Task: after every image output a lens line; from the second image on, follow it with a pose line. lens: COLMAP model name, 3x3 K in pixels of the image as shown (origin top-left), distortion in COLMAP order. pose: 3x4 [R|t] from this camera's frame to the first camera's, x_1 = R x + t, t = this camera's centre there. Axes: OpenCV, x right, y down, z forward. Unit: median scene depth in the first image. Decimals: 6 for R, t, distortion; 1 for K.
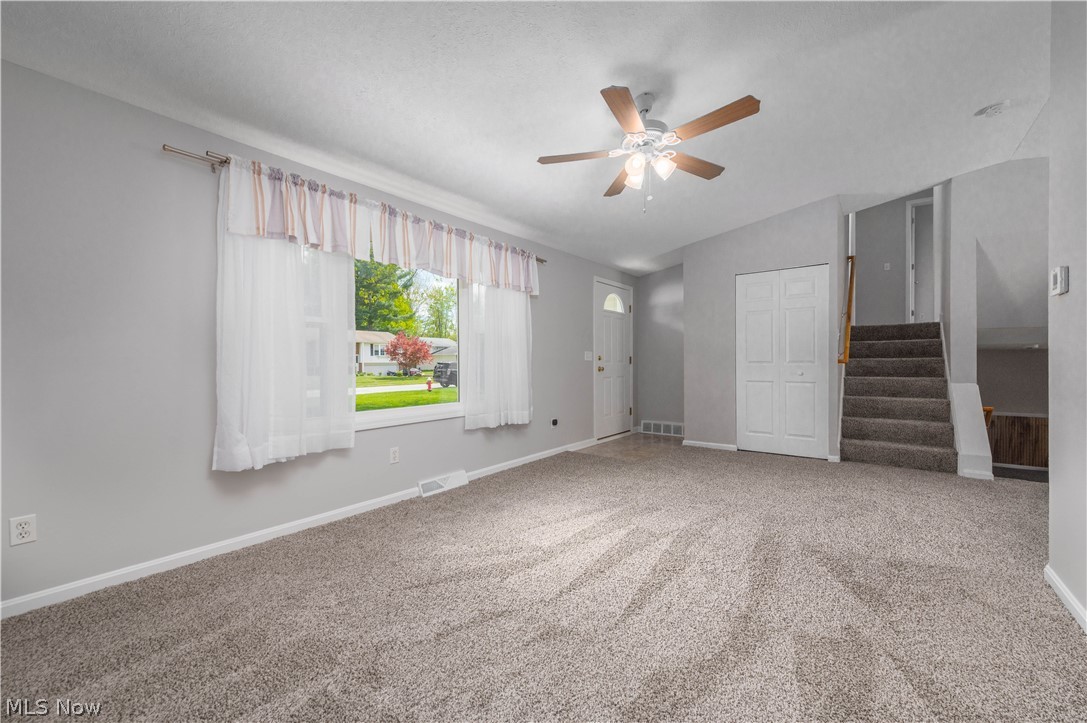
lens RADIAL K [[427.3, 0, 565.0], [0, 427.3, 361.5], [0, 0, 1]] dist [0.012025, -0.003070]
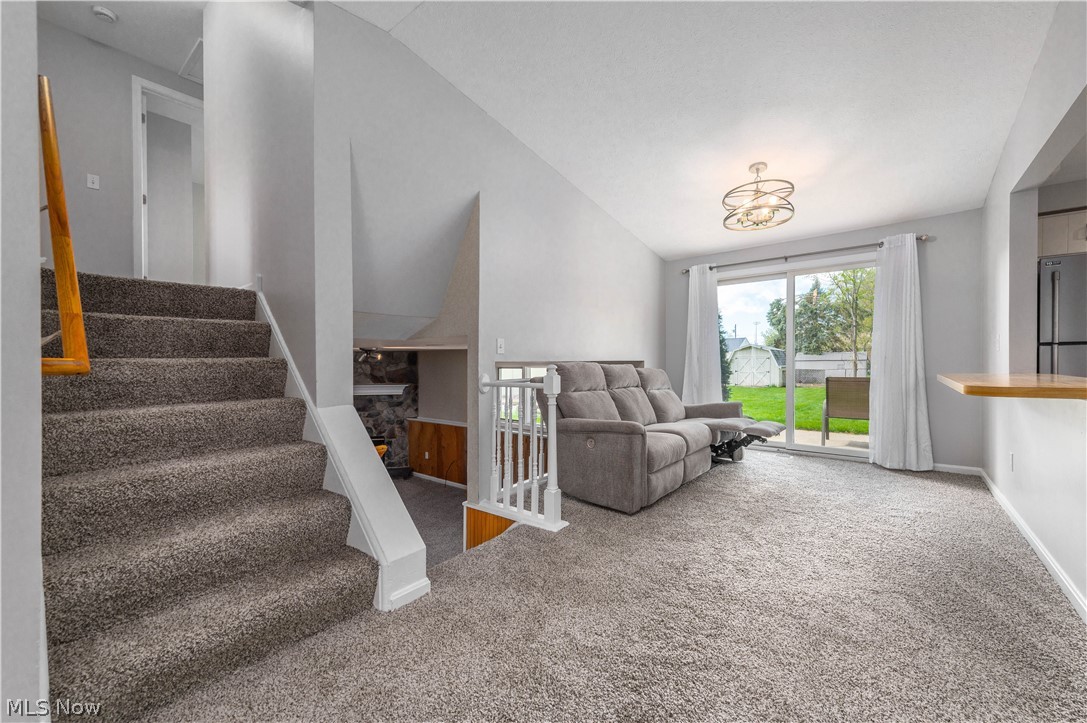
lens RADIAL K [[427.3, 0, 553.5], [0, 427.3, 359.3], [0, 0, 1]] dist [0.012025, -0.003070]
pose [[0.023499, 0.006168, 0.999705, 0.416411], [0.006492, 0.999959, -0.006322, -0.002451], [-0.999703, 0.006638, 0.023458, 0.735426]]
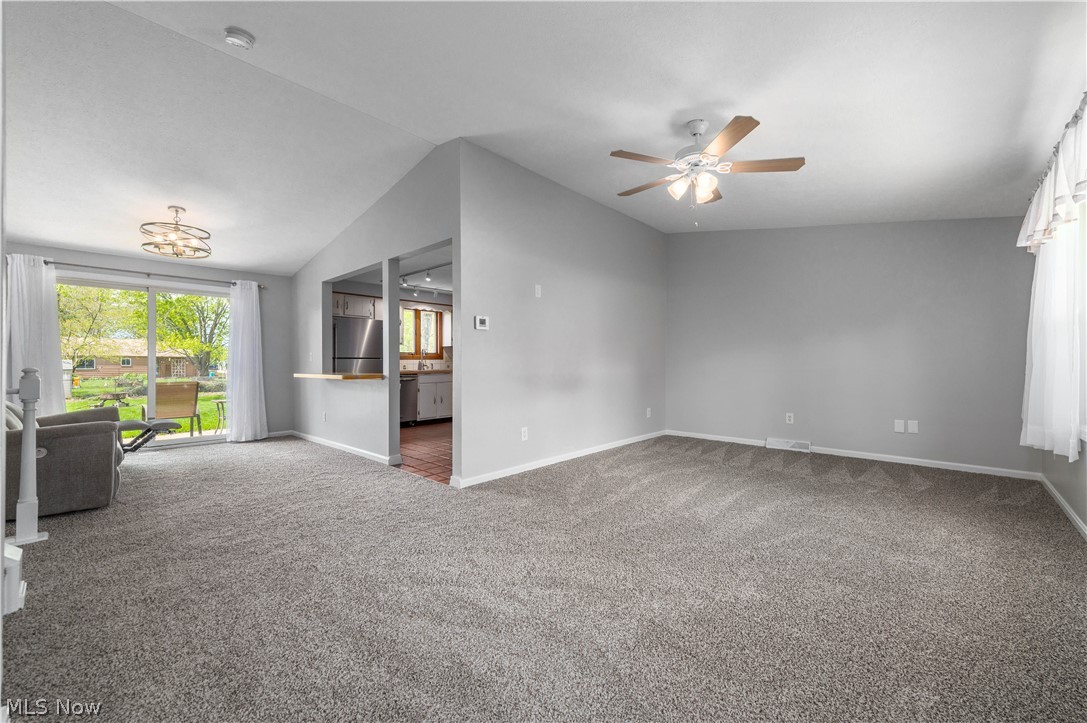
lens RADIAL K [[427.3, 0, 561.4], [0, 427.3, 365.7], [0, 0, 1]] dist [0.012025, -0.003070]
pose [[-0.996586, 0.008872, 0.082086, 0.268302], [0.008855, 0.999961, -0.000573, 0.004648], [-0.082088, 0.000156, -0.996625, 1.277418]]
